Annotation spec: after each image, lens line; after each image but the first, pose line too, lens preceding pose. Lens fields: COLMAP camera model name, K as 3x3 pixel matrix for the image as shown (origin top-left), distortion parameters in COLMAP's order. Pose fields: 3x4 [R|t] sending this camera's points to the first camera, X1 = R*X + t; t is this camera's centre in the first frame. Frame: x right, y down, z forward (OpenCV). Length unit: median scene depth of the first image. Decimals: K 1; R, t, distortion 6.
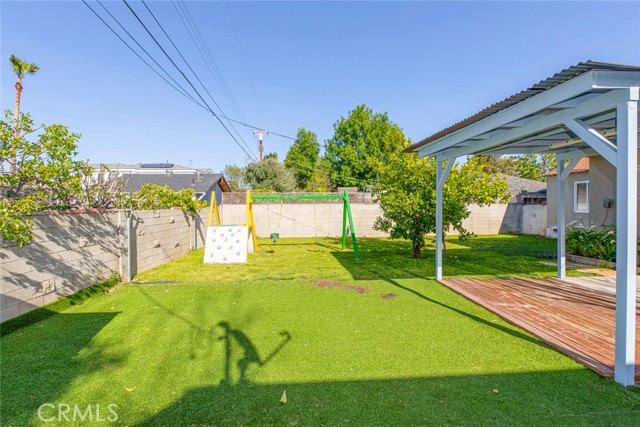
lens RADIAL K [[304.8, 0, 307.9], [0, 304.8, 210.9], [0, 0, 1]] dist [-0.000673, -0.000451]
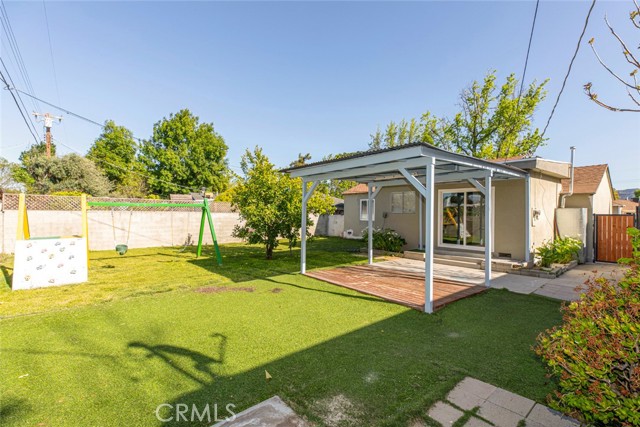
lens RADIAL K [[288.4, 0, 320.4], [0, 288.4, 214.4], [0, 0, 1]] dist [0.024195, -0.000033]
pose [[0.806413, 0.011202, 0.591246, -0.143894], [-0.002657, 0.999879, -0.015320, -0.002539], [-0.591346, 0.010783, 0.806346, -0.015971]]
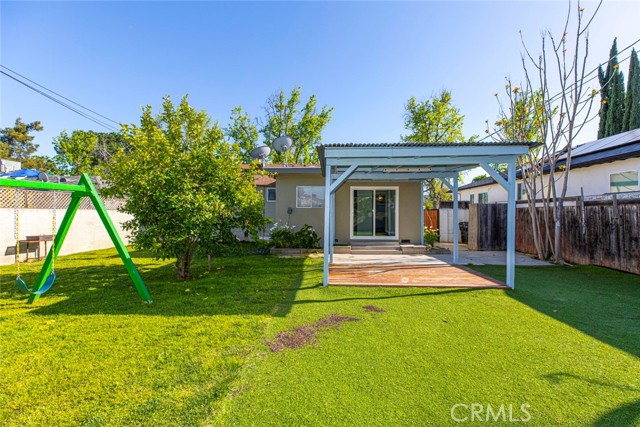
lens RADIAL K [[288.4, 0, 320.4], [0, 288.4, 214.4], [0, 0, 1]] dist [0.024195, -0.000033]
pose [[0.136097, -0.001458, 0.990694, -0.318205], [0.016964, 0.999856, -0.000859, -0.000993], [-0.990550, 0.016923, 0.136102, 0.536437]]
